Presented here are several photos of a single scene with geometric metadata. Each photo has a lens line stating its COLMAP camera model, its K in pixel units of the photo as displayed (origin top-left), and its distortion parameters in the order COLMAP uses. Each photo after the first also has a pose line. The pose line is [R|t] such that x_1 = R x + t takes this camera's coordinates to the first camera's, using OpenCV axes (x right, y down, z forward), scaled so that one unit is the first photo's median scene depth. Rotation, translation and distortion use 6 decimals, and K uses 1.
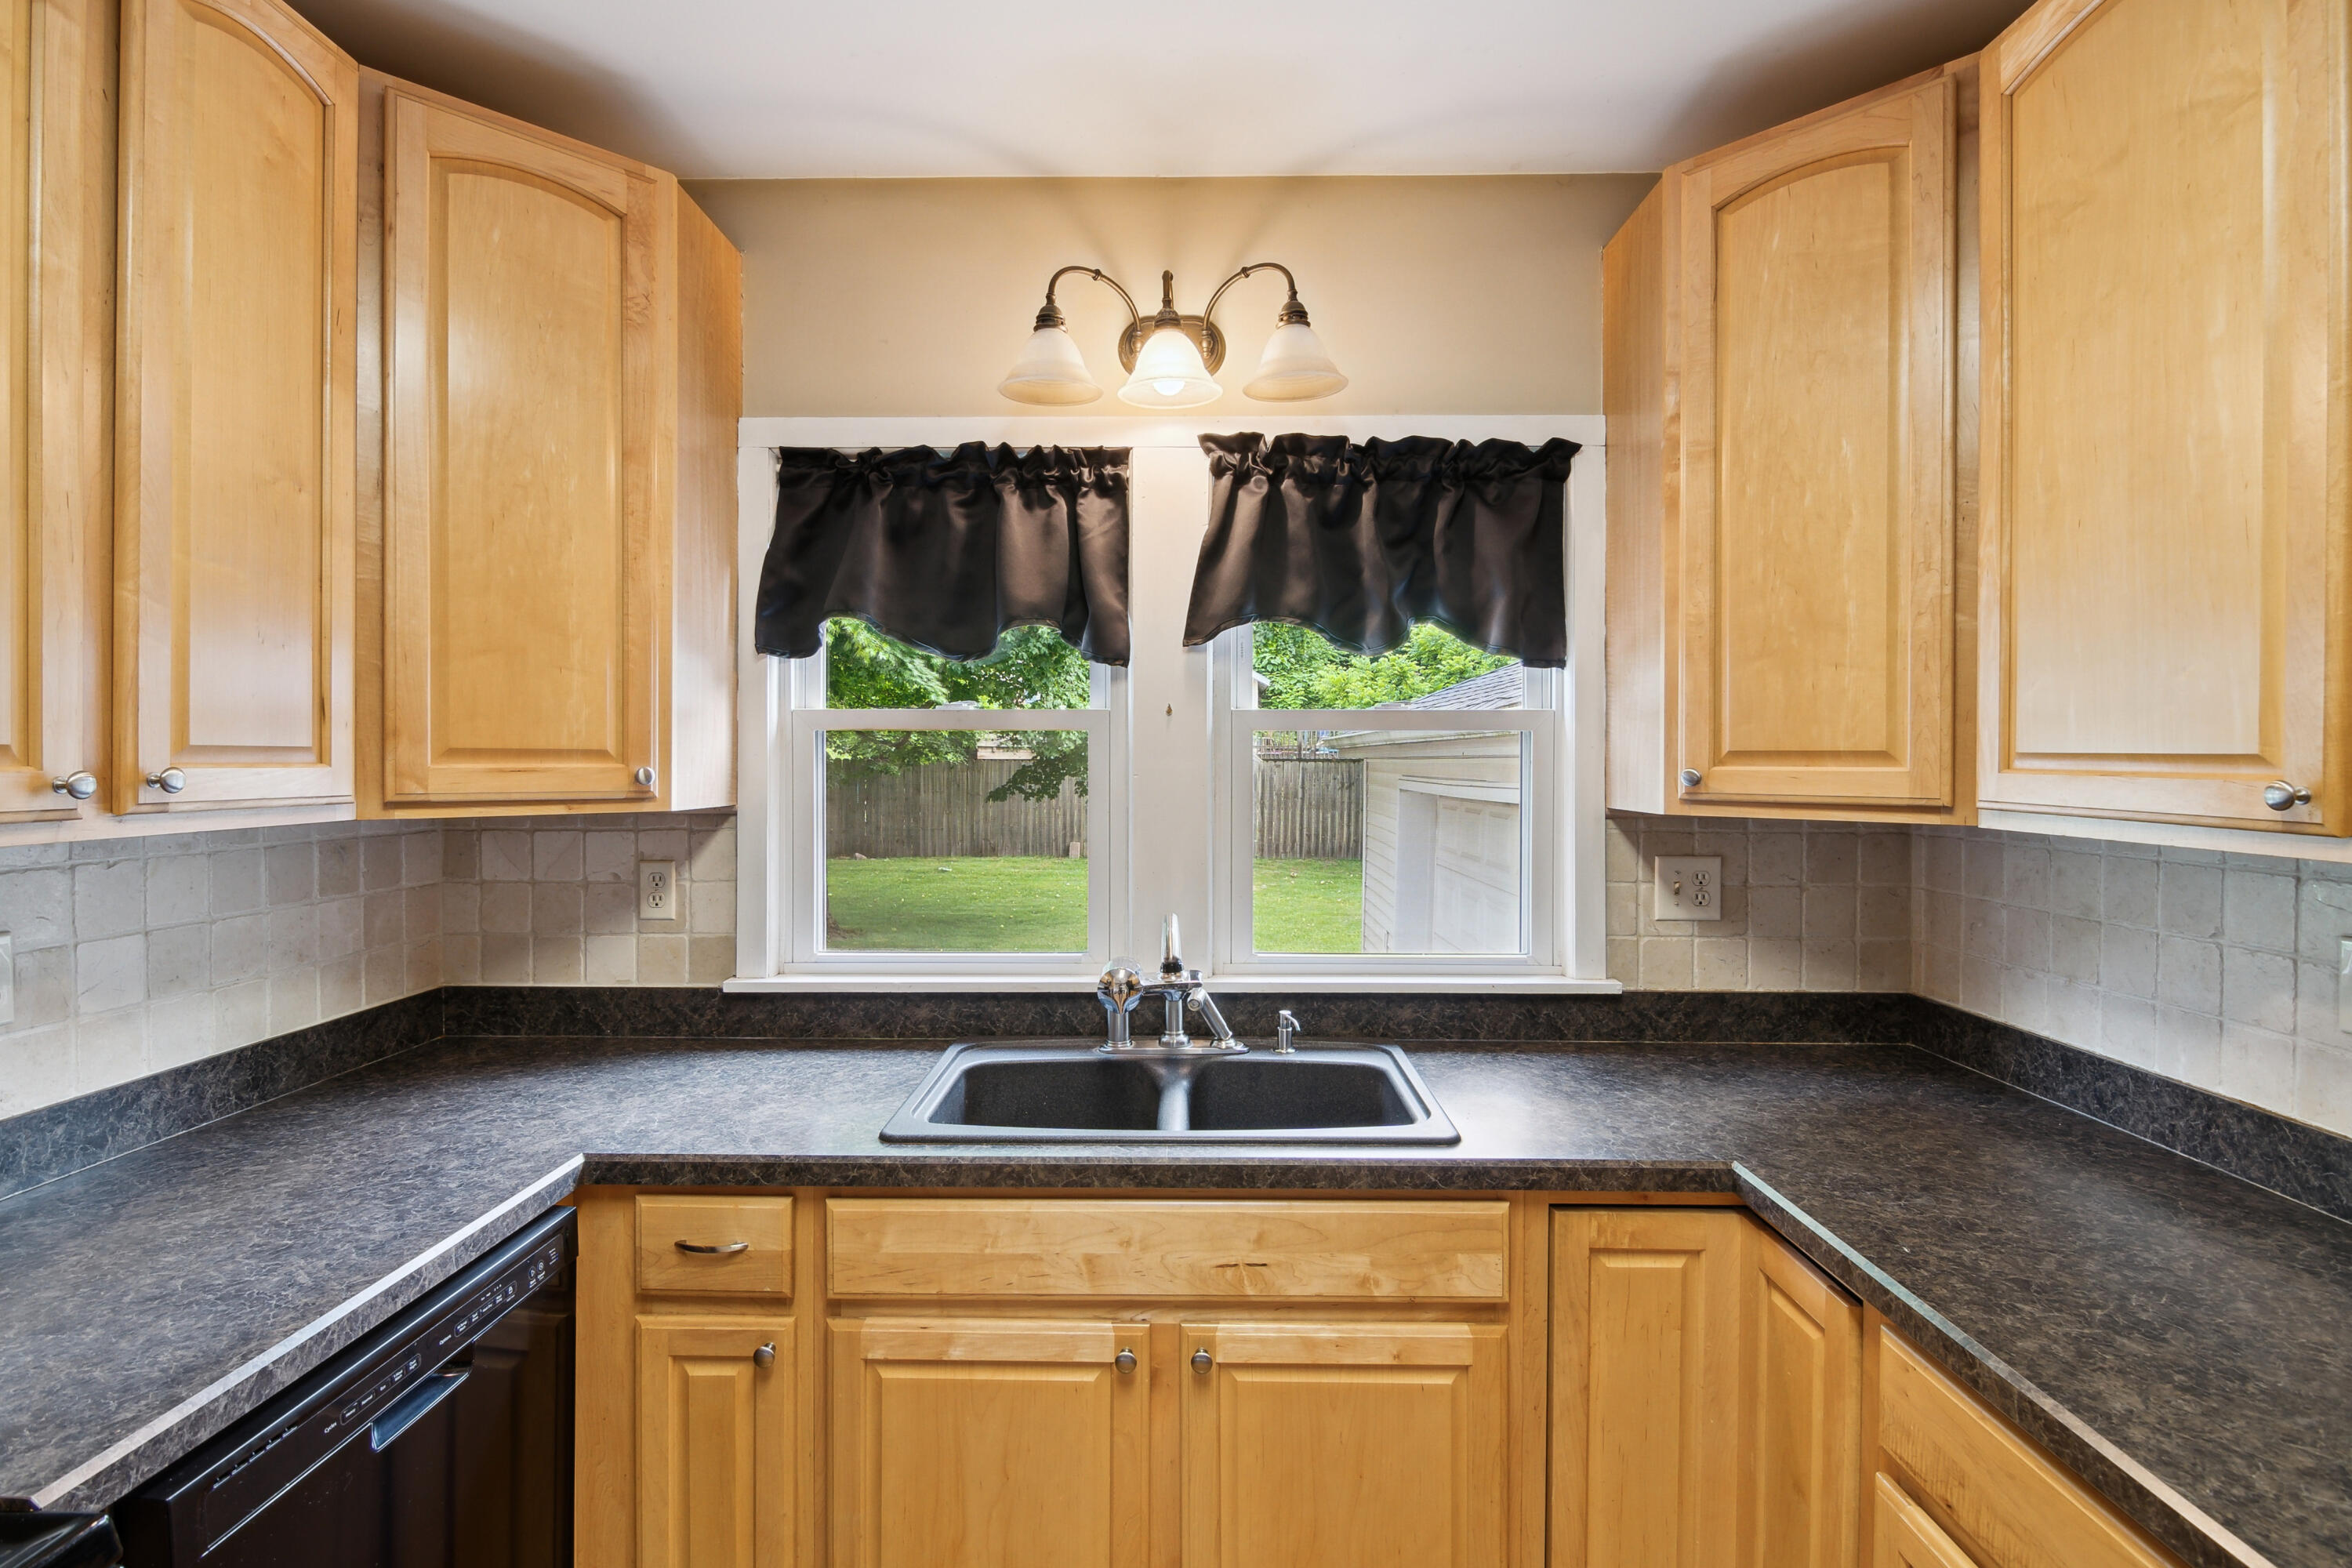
lens RADIAL K [[1120.9, 0, 1180.8], [0, 1120.9, 776.1], [0, 0, 1]] dist [-0.002806, -0.008026]
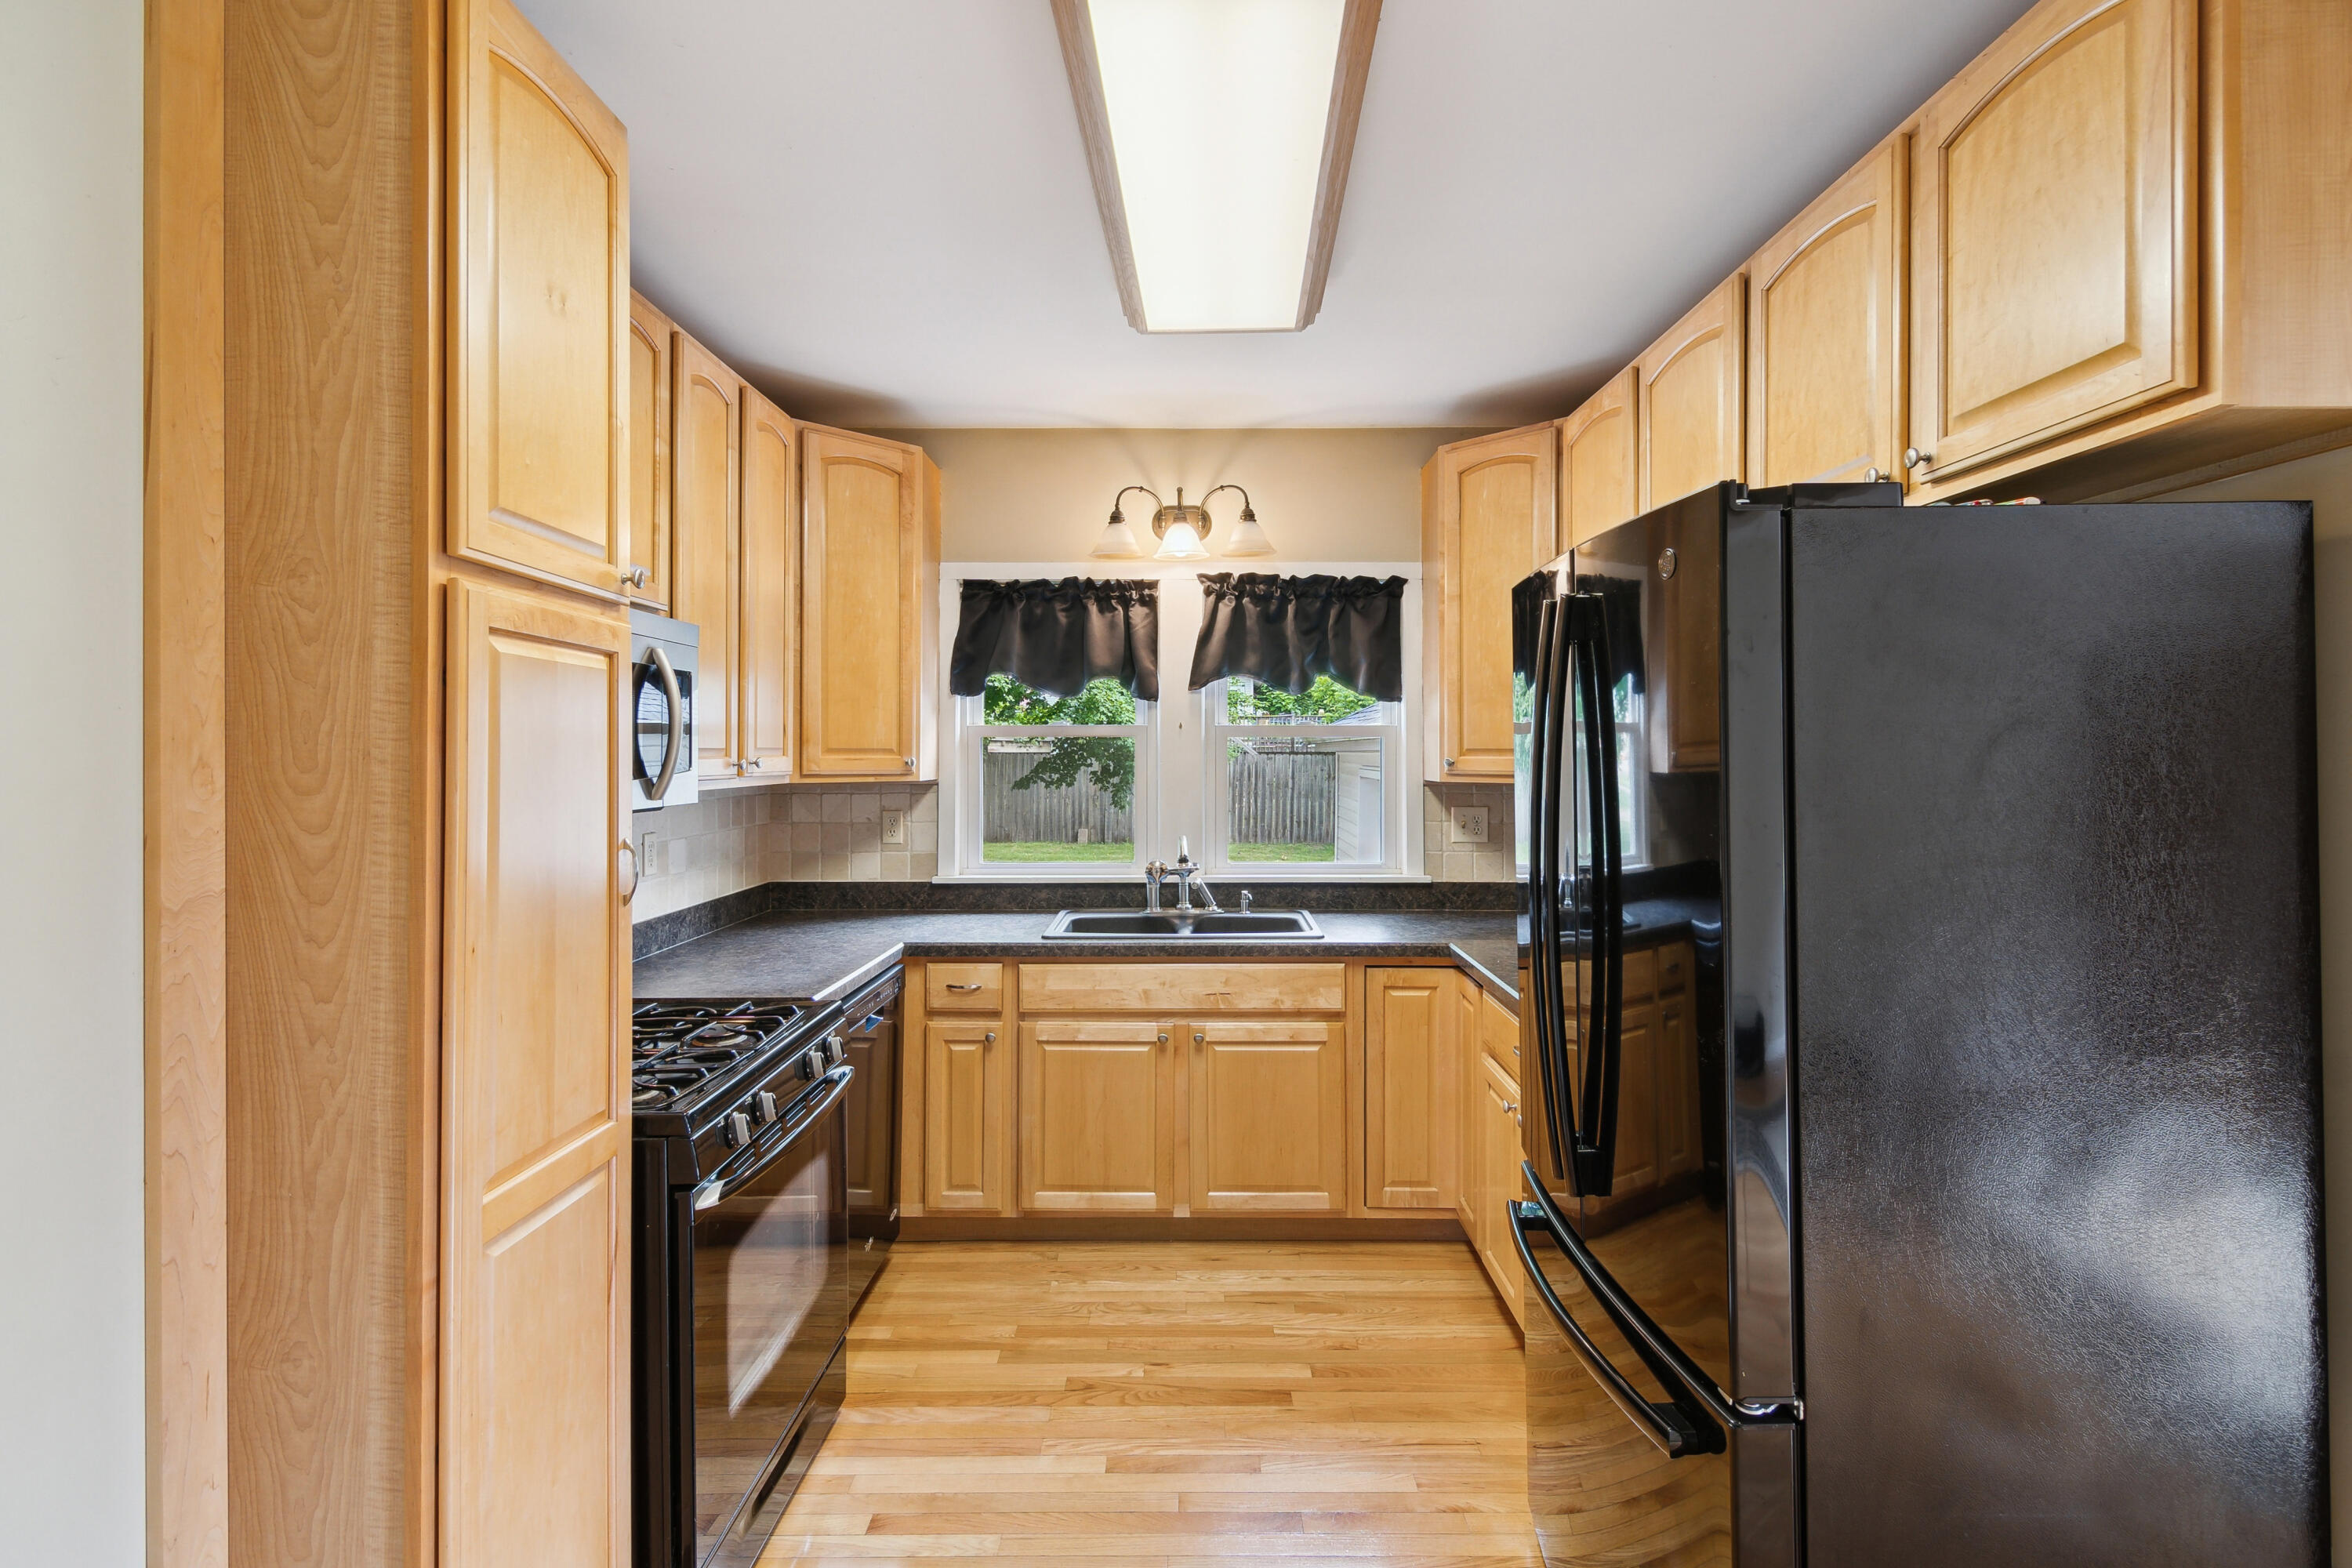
lens RADIAL K [[1120.9, 0, 1183.8], [0, 1120.9, 763.6], [0, 0, 1]] dist [-0.002806, -0.008026]
pose [[0.999992, -0.001249, 0.003687, -0.014381], [0.001266, 0.999988, -0.004783, 0.012344], [-0.003681, 0.004787, 0.999982, -0.939034]]
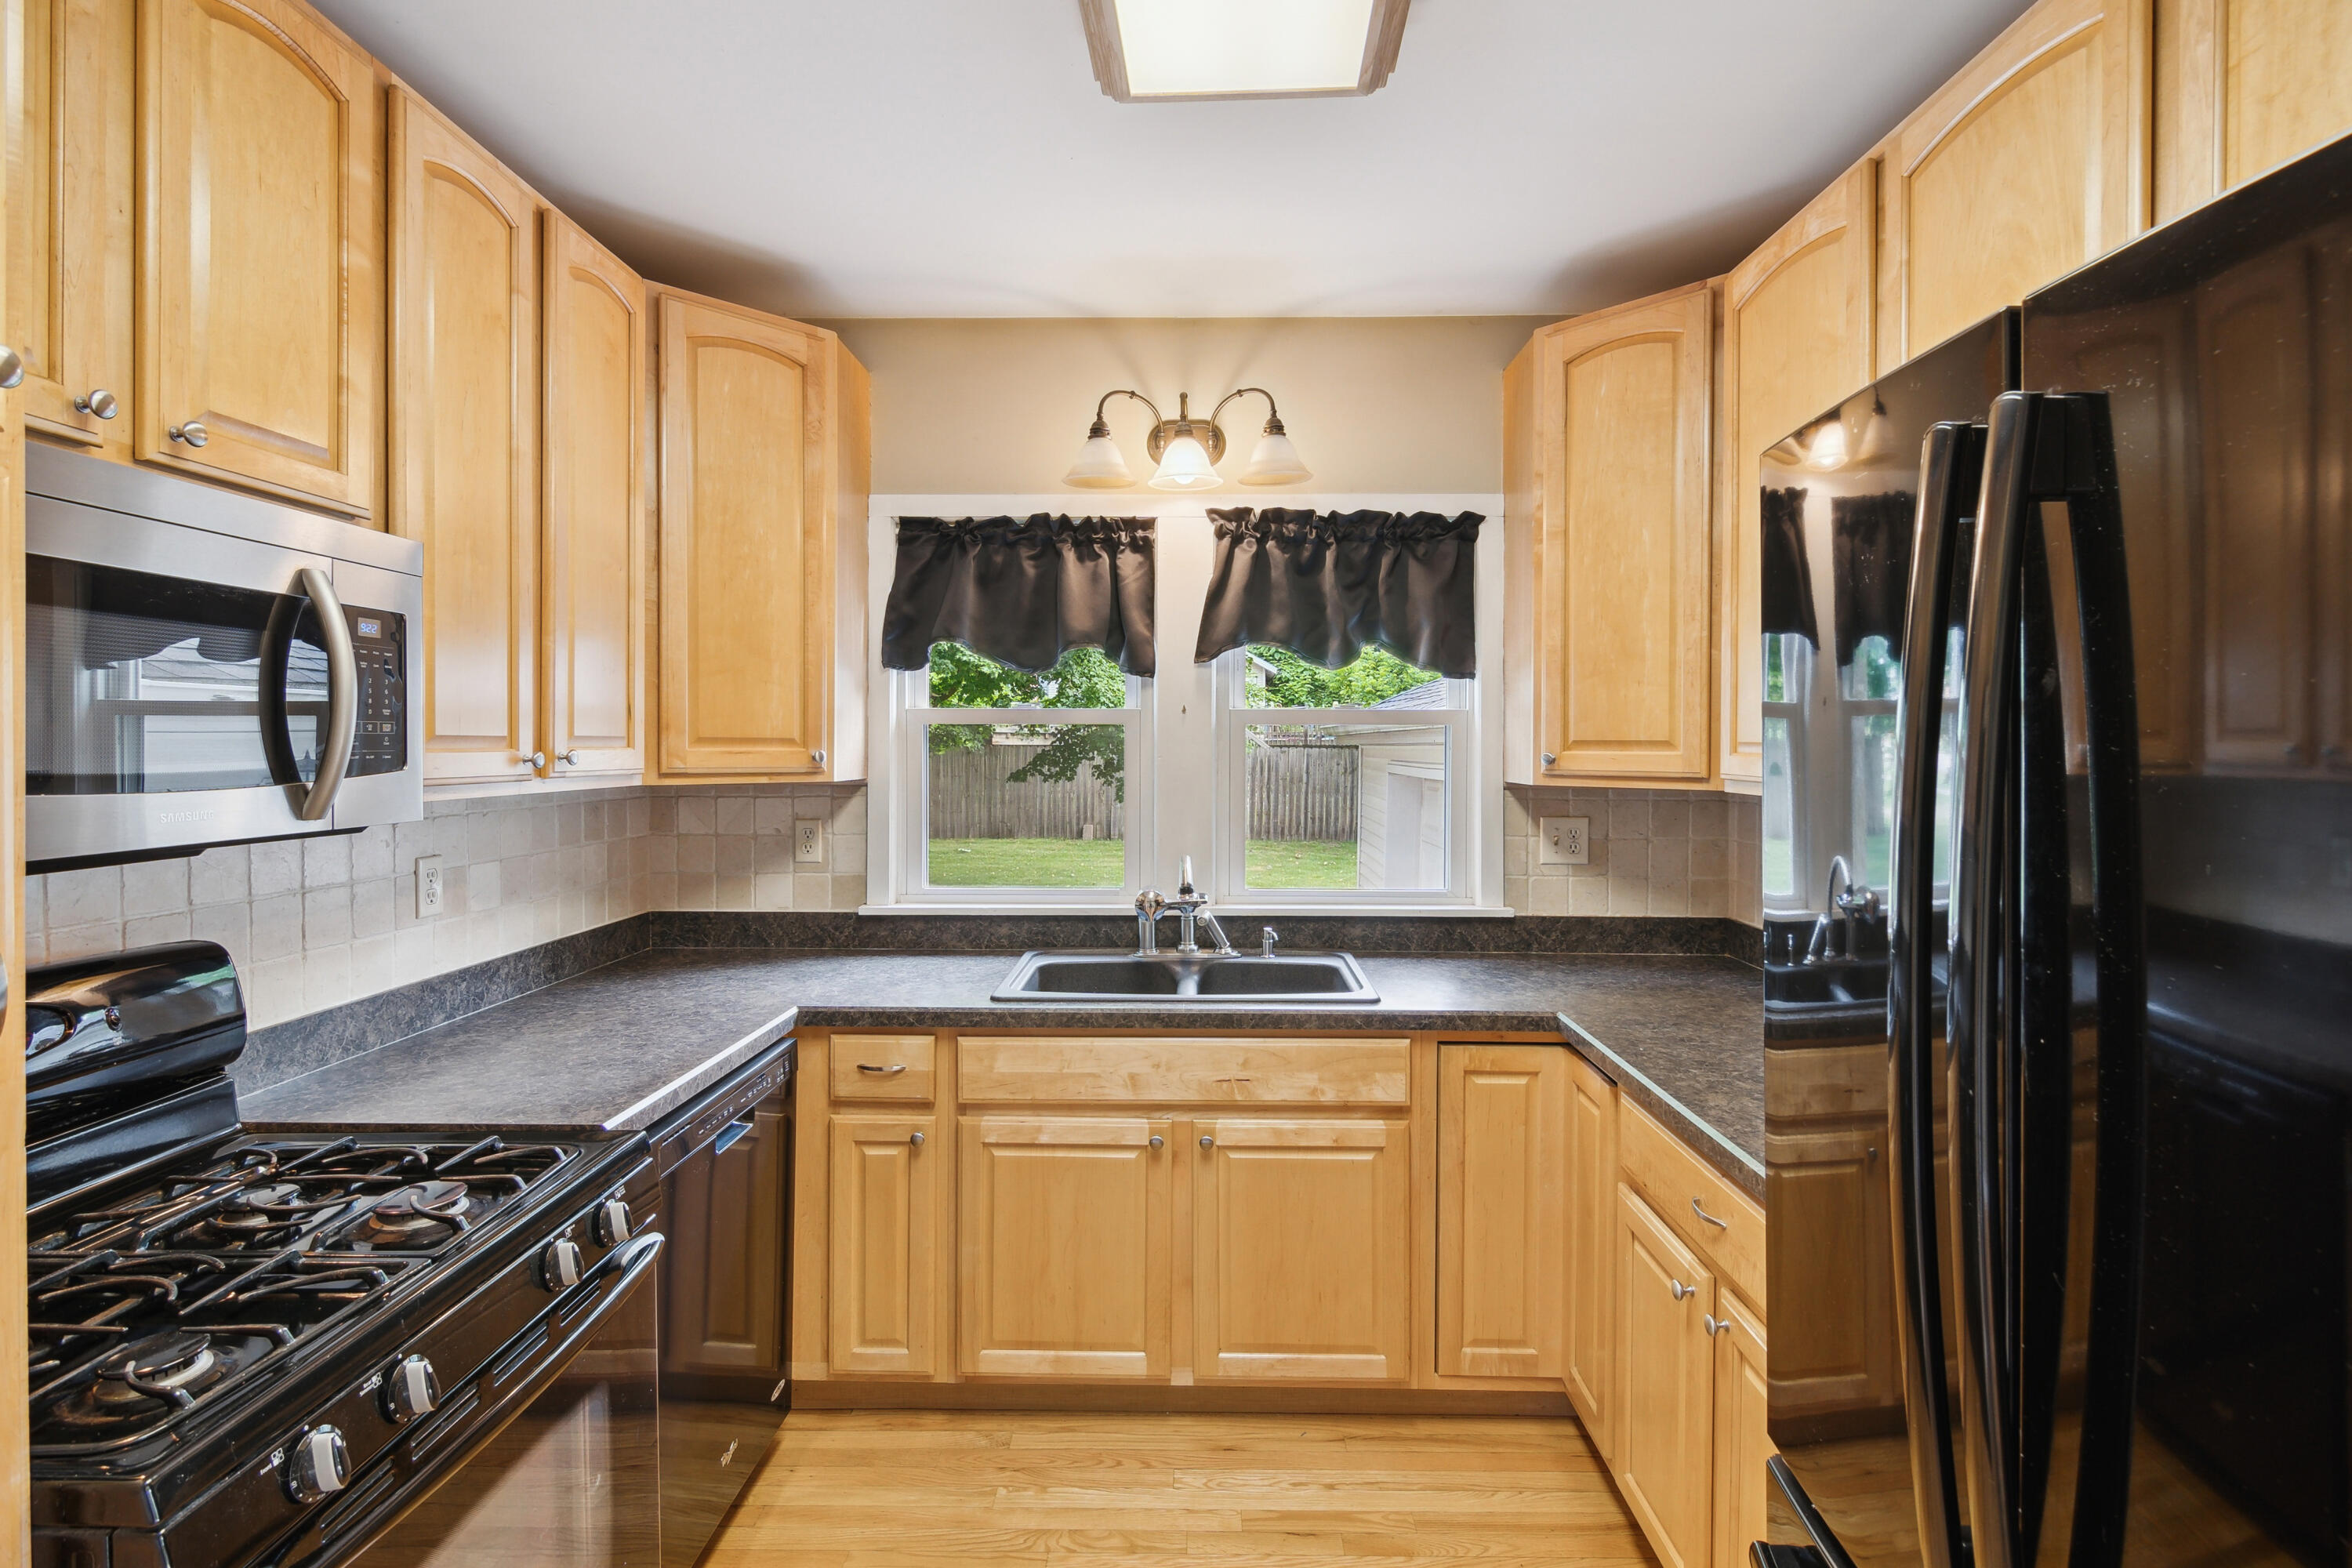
lens RADIAL K [[1120.9, 0, 1182.3], [0, 1120.9, 771.1], [0, 0, 1]] dist [-0.002806, -0.008026]
pose [[0.999977, 0.001692, -0.006608, -0.004051], [-0.001642, 0.999970, 0.007565, 0.006871], [0.006621, -0.007554, 0.999950, -0.432987]]
